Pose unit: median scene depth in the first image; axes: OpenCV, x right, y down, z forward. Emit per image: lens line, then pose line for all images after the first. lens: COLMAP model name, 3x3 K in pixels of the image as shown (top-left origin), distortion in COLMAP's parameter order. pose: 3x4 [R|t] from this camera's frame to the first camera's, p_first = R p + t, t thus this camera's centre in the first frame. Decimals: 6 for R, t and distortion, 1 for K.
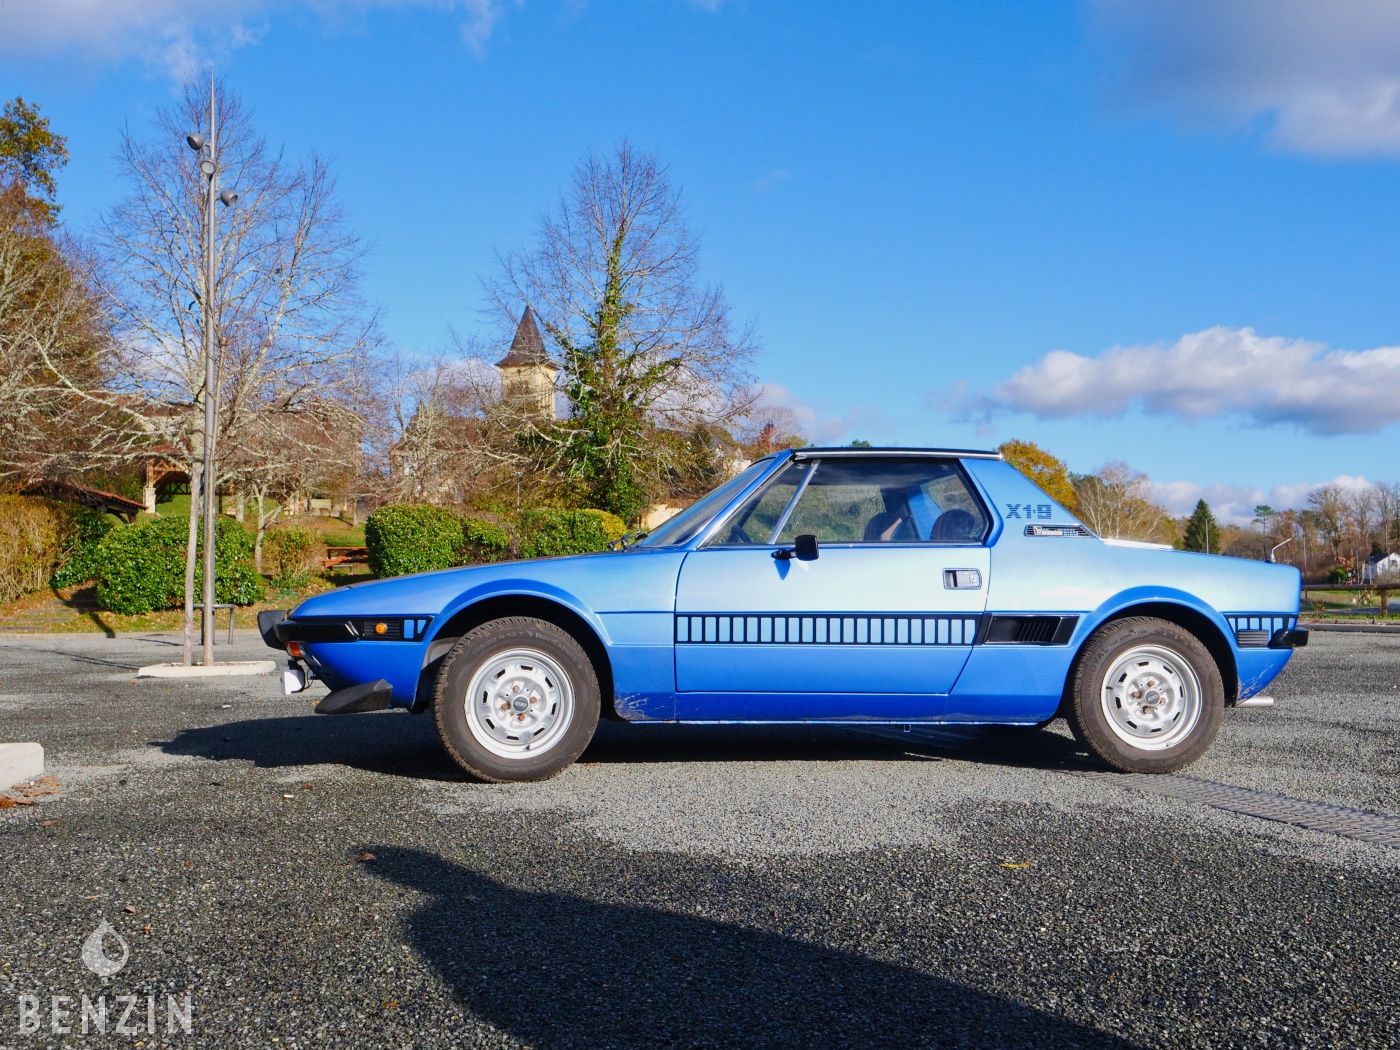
lens RADIAL K [[1319.7, 0, 700.0], [0, 1319.7, 524.1], [0, 0, 1]] dist [0.047462, 0.000000]
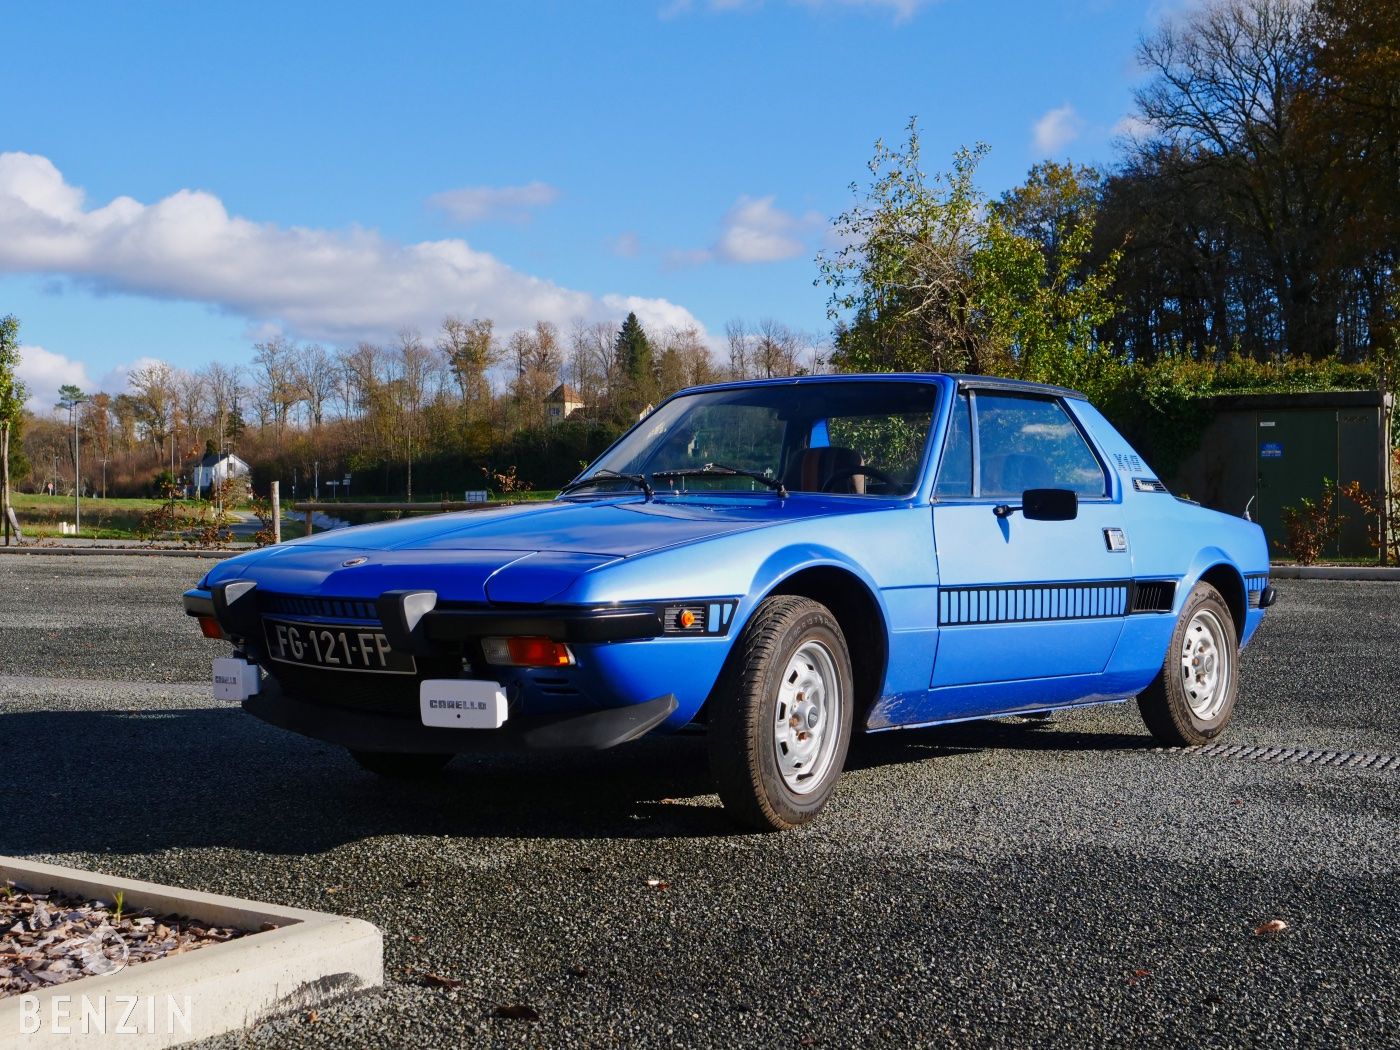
lens RADIAL K [[1856.2, 0, 699.8], [0, 1856.2, 522.4], [0, 0, 1]] dist [-0.025165, 0.000000]
pose [[0.740437, 0.005302, 0.672105, -0.823223], [-0.047421, 0.997889, 0.044370, -0.011238], [-0.670451, -0.064725, 0.739125, 0.286905]]
